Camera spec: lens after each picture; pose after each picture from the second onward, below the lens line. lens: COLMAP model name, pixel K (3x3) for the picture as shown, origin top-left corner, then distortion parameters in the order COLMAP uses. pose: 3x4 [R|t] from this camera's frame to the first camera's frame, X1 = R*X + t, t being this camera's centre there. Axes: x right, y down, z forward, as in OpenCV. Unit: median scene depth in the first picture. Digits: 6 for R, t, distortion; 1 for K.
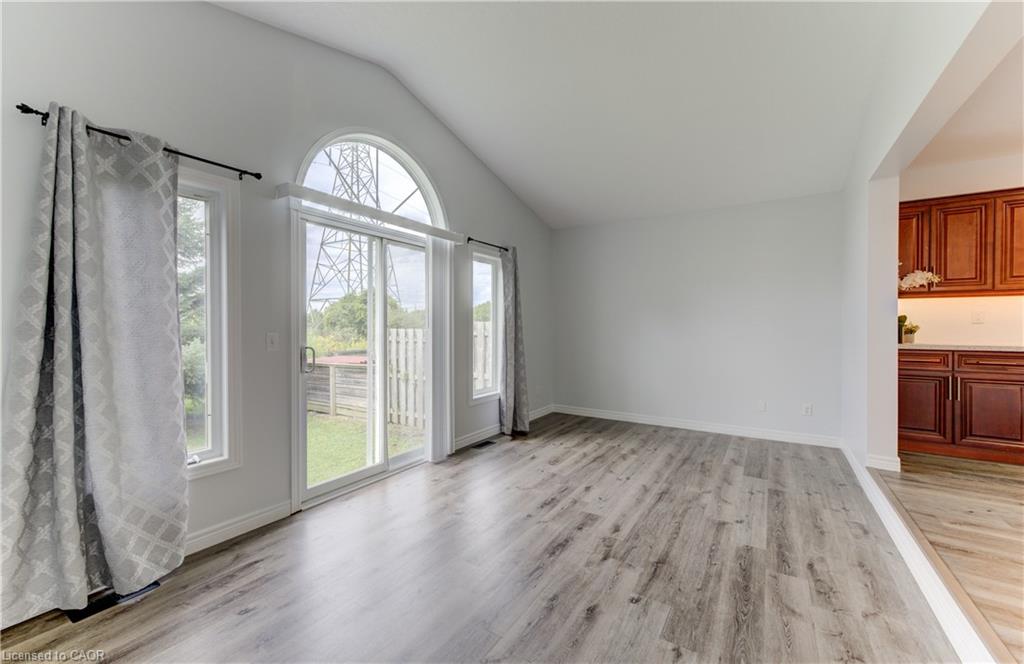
lens RADIAL K [[390.1, 0, 516.7], [0, 390.1, 330.0], [0, 0, 1]] dist [0.003651, 0.000436]
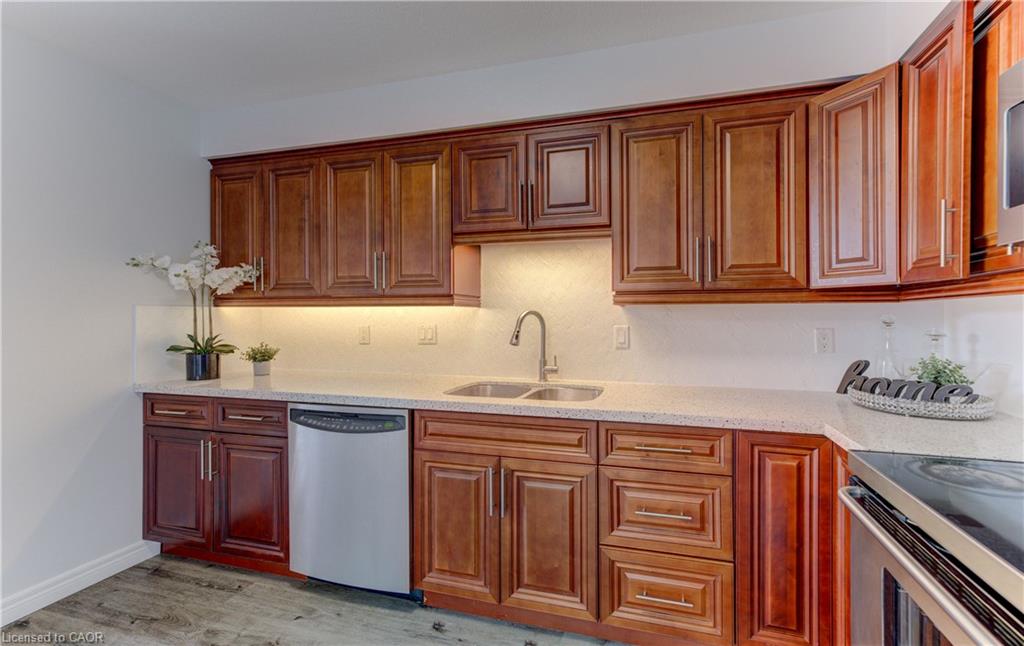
lens RADIAL K [[452.5, 0, 531.5], [0, 452.5, 322.9], [0, 0, 1]] dist [-0.000707, 0.000093]
pose [[0.960035, 0.001070, 0.279877, 1.297784], [-0.000603, 0.999998, -0.001755, -0.055738], [-0.279878, 0.001516, 0.960034, 0.165867]]
